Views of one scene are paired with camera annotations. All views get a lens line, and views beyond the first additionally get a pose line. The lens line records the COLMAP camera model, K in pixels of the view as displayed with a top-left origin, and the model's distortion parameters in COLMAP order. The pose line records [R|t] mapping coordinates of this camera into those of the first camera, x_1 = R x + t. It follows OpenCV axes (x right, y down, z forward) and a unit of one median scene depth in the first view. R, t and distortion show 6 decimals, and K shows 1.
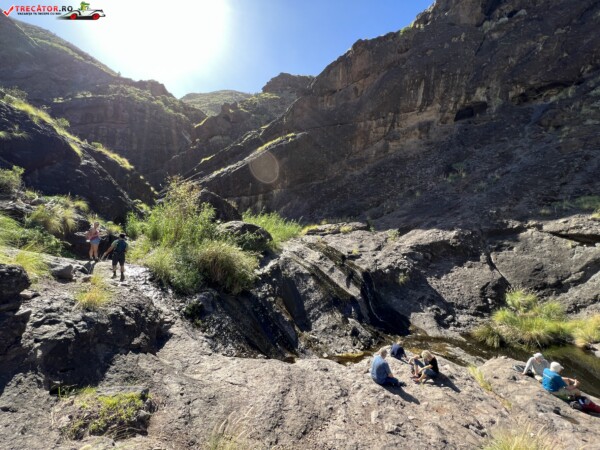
lens RADIAL K [[240.7, 0, 300.2], [0, 240.7, 225.8], [0, 0, 1]] dist [-0.001445, 0.000628]
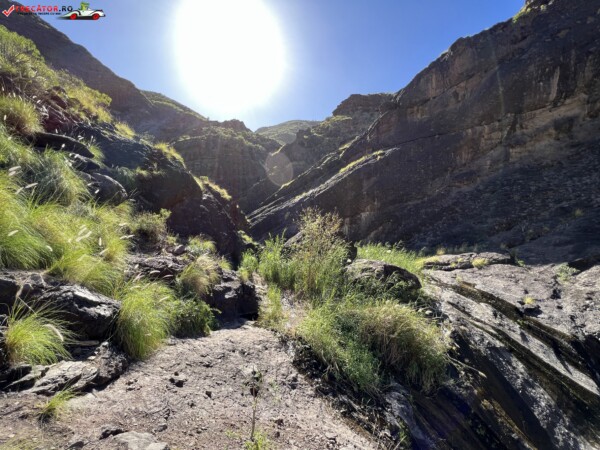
lens RADIAL K [[240.7, 0, 300.5], [0, 240.7, 225.8], [0, 0, 1]] dist [-0.001445, 0.000628]
pose [[0.967512, -0.022929, -0.251784, -0.173600], [0.001757, 0.996465, -0.083993, -0.040222], [0.252820, 0.080821, 0.964132, 0.109698]]
